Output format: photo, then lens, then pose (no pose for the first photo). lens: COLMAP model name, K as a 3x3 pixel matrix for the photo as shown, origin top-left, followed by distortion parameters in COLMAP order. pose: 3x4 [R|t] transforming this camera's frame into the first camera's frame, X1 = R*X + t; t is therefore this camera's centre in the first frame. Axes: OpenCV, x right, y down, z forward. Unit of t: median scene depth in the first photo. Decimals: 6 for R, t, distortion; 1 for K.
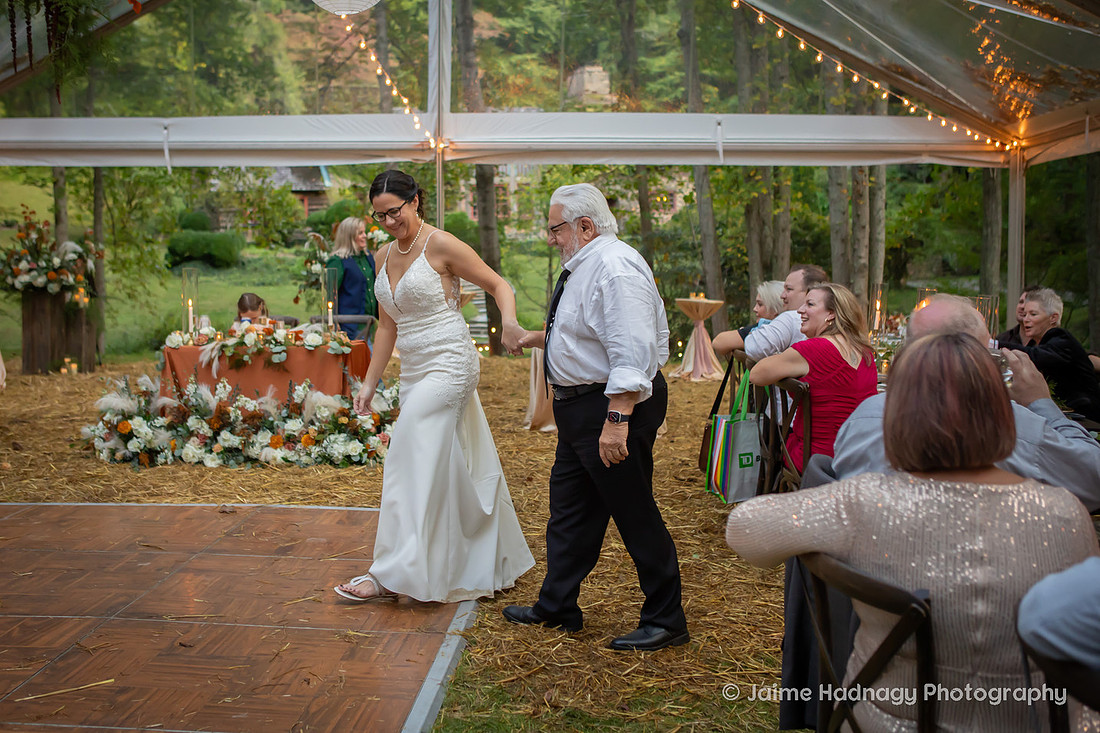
lens RADIAL K [[1210.2, 0, 526.7], [0, 1210.2, 318.4], [0, 0, 1]] dist [-0.057232, 0.025318]
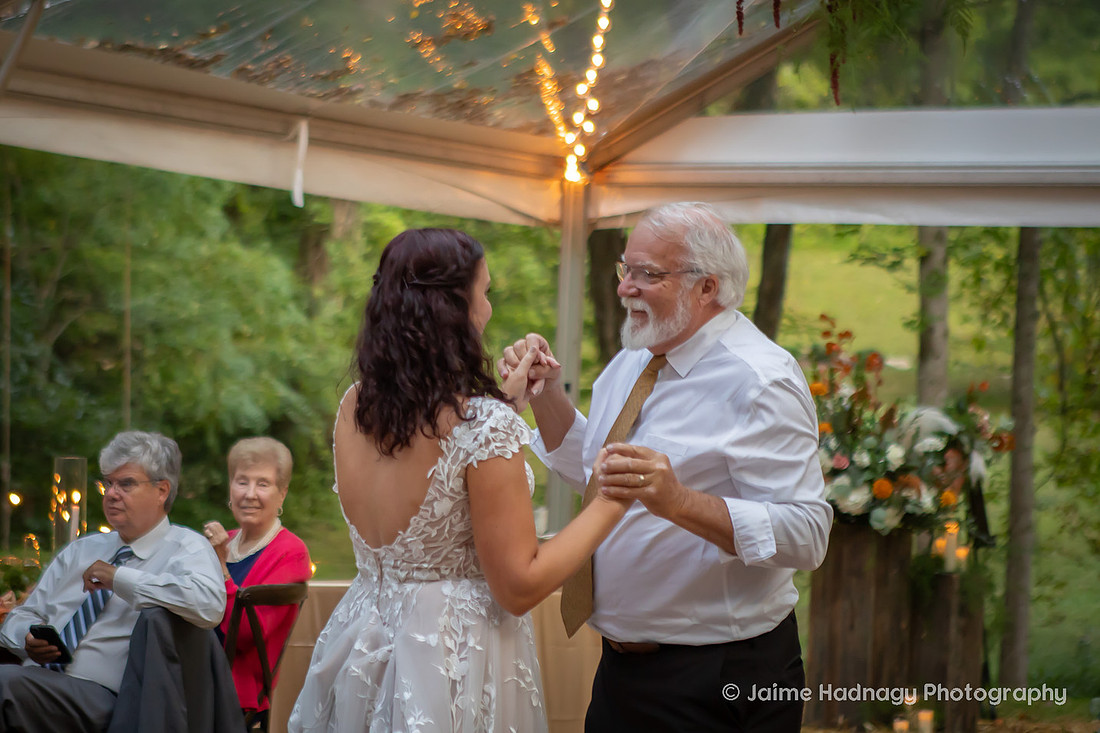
lens RADIAL K [[3138.2, 0, 499.4], [0, 3138.2, 213.3], [0, 0, 1]] dist [0.107173, 1.577098]
pose [[0.871644, 0.001362, -0.490138, 0.019389], [-0.063381, 0.991914, -0.109957, -0.002165], [0.486025, 0.126908, 0.864682, -0.010584]]
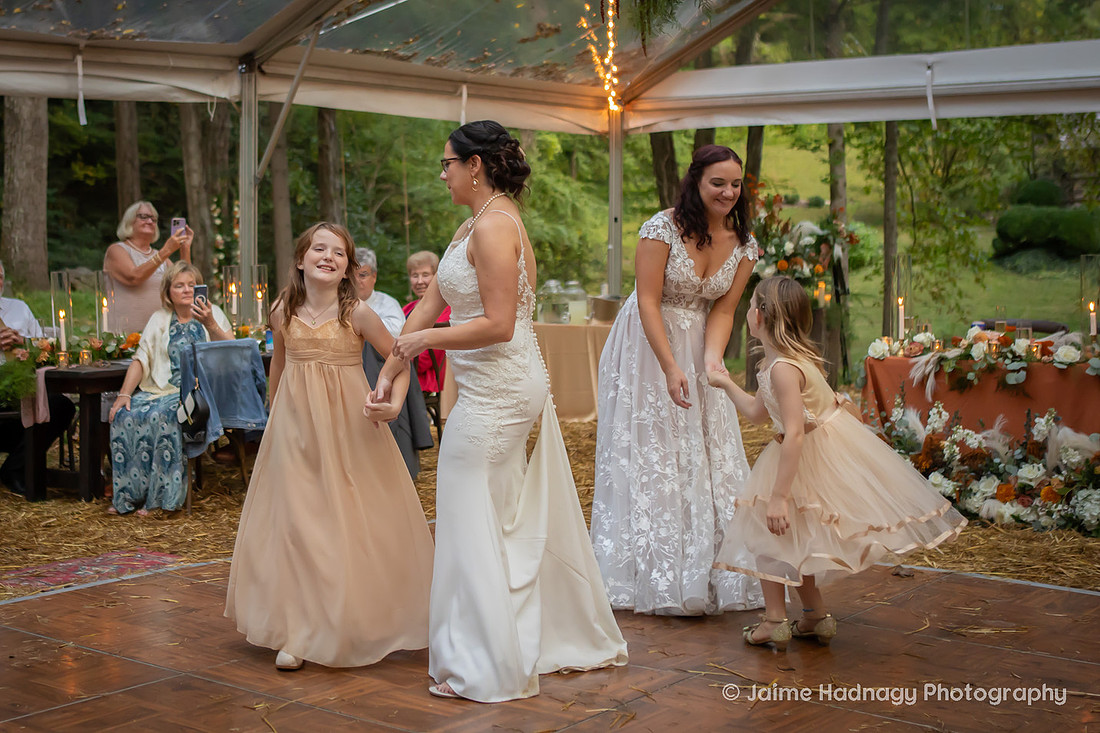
lens RADIAL K [[1682.0, 0, 404.8], [0, 1682.0, 271.3], [0, 0, 1]] dist [-0.068225, 0.134197]
pose [[0.800604, 0.006854, -0.599155, 0.058923], [-0.027584, 0.999296, -0.025427, 0.002608], [0.598559, 0.036884, 0.800229, -0.014024]]
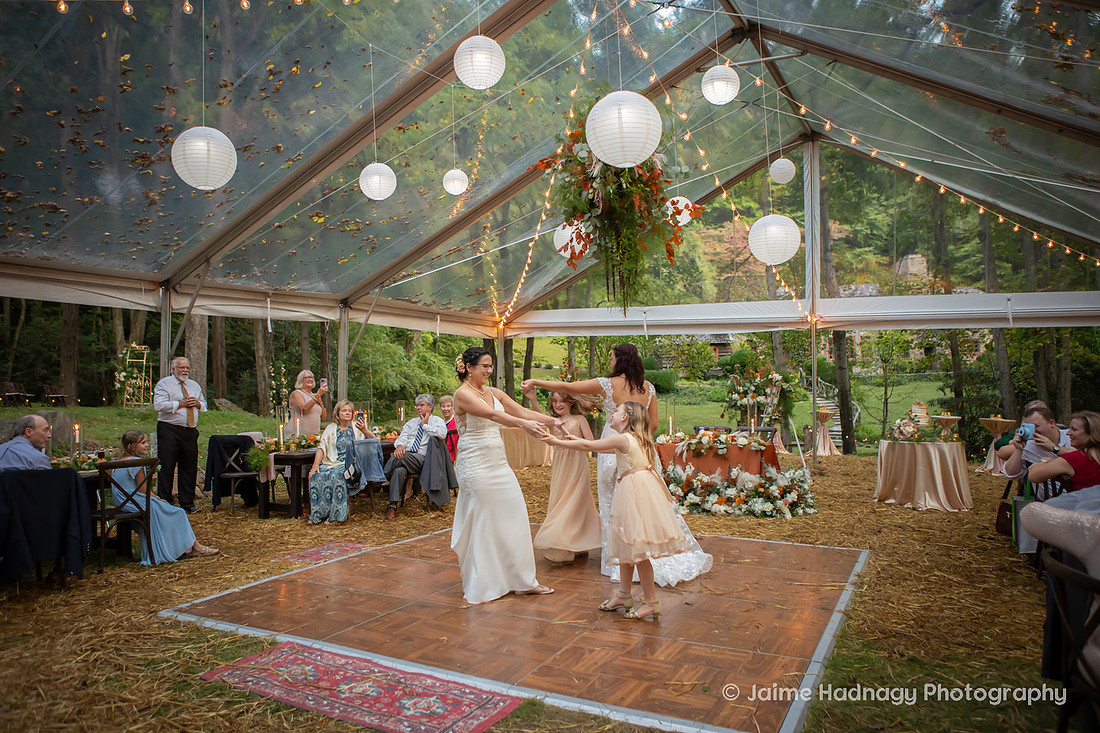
lens RADIAL K [[796.8, 0, 550.0], [0, 796.8, 366.5], [0, 0, 1]] dist [-0.106682, 0.088283]
pose [[0.927503, -0.007192, -0.373747, -0.007321], [-0.020644, 0.997304, -0.070423, -0.001823], [0.373245, 0.073034, 0.924854, -0.075593]]
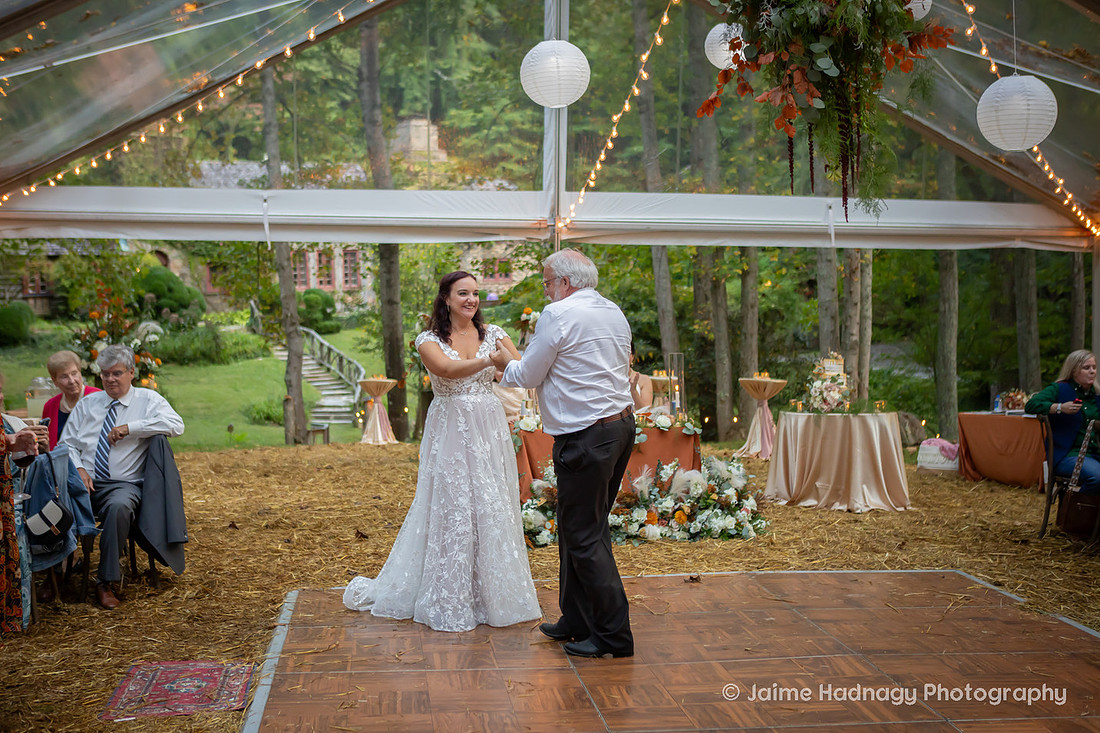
lens RADIAL K [[1380.5, 0, 550.0], [0, 1380.5, 366.5], [0, 0, 1]] dist [-0.018209, 0.019206]
pose [[0.978357, -0.007486, 0.206790, -0.305837], [0.012508, 0.999658, -0.022985, -0.002053], [-0.206547, 0.025074, 0.978115, -0.089782]]
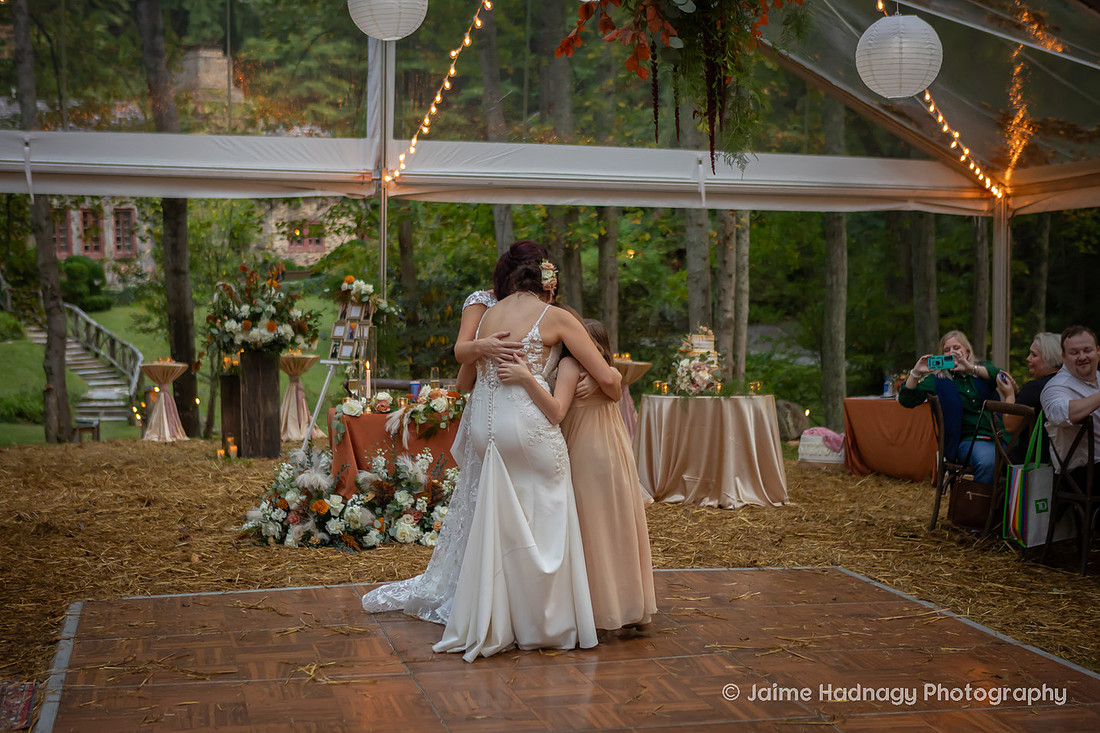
lens RADIAL K [[1658.5, 0, 564.9], [0, 1658.5, 363.5], [0, 0, 1]] dist [0.033322, 0.064963]
pose [[0.947423, -0.009932, 0.319829, -0.316131], [0.015631, 0.999761, -0.015259, 0.004040], [-0.319601, 0.019456, 0.947352, -0.118540]]
